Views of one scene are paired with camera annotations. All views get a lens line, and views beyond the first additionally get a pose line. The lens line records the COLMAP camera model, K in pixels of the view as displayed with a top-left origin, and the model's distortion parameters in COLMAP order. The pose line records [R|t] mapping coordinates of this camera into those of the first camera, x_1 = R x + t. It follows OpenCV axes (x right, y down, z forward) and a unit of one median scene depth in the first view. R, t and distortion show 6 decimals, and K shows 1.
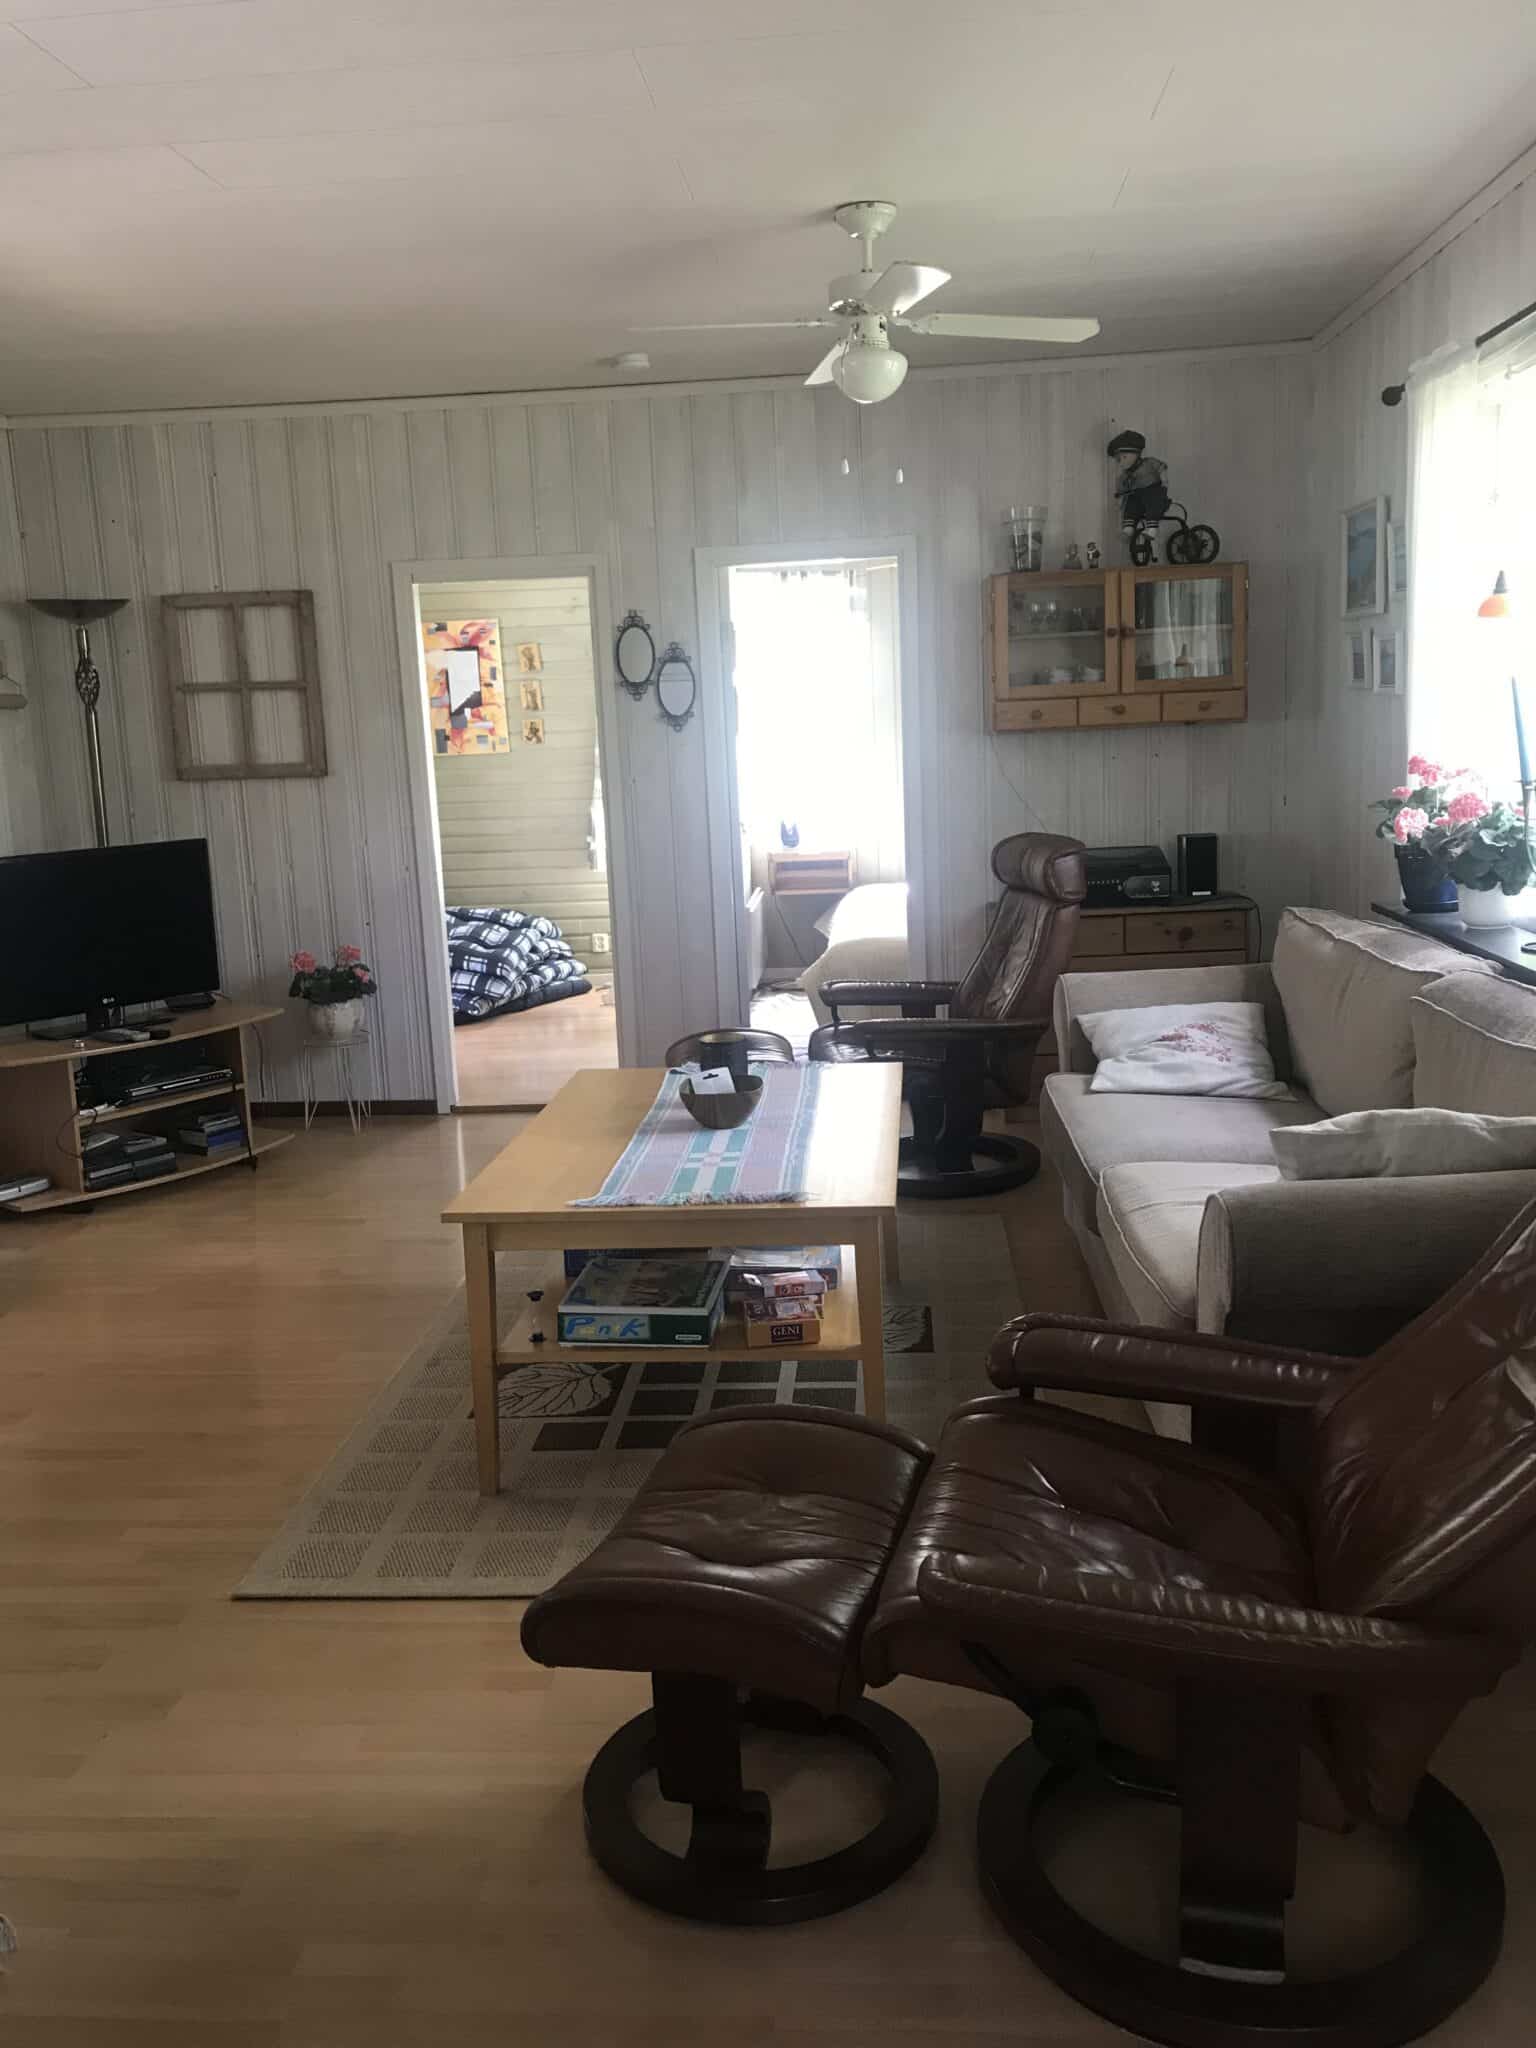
lens RADIAL K [[1705.7, 0, 769.9], [0, 1705.7, 1022.4], [0, 0, 1]] dist [0.010876, 0.004853]
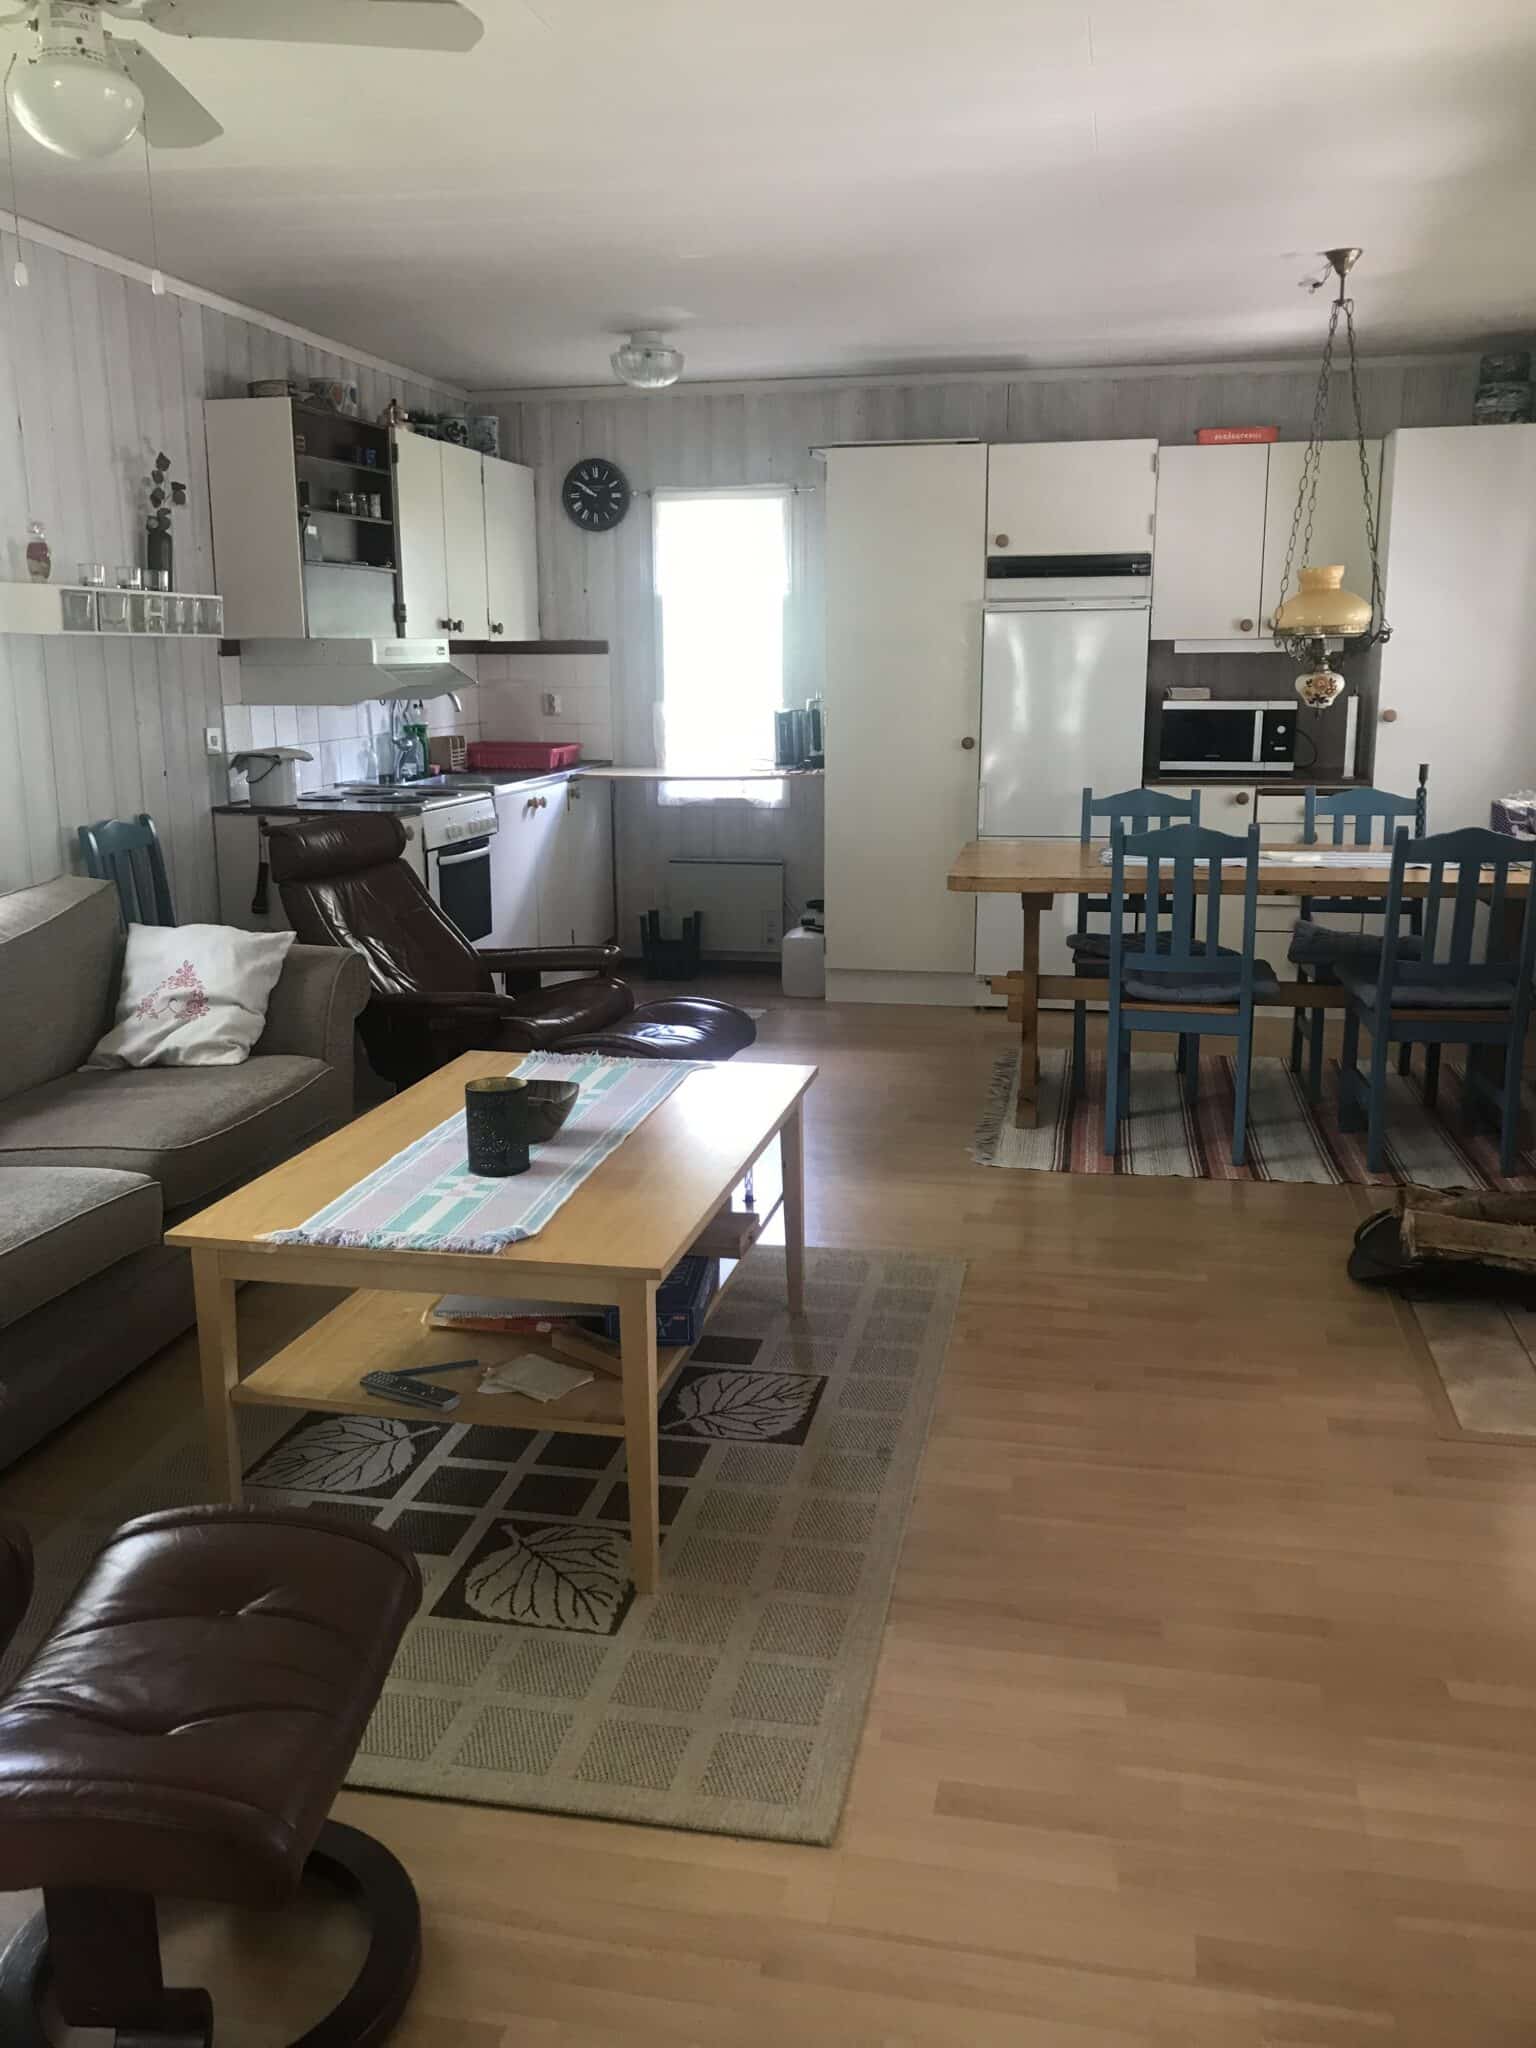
lens RADIAL K [[1705.7, 0, 769.4], [0, 1705.7, 1022.6], [0, 0, 1]] dist [0.010876, 0.004853]
pose [[-0.990258, 0.019387, 0.137892, -0.289340], [0.071952, 0.919058, 0.387500, -0.347758], [-0.119218, 0.393646, -0.911499, 1.859416]]
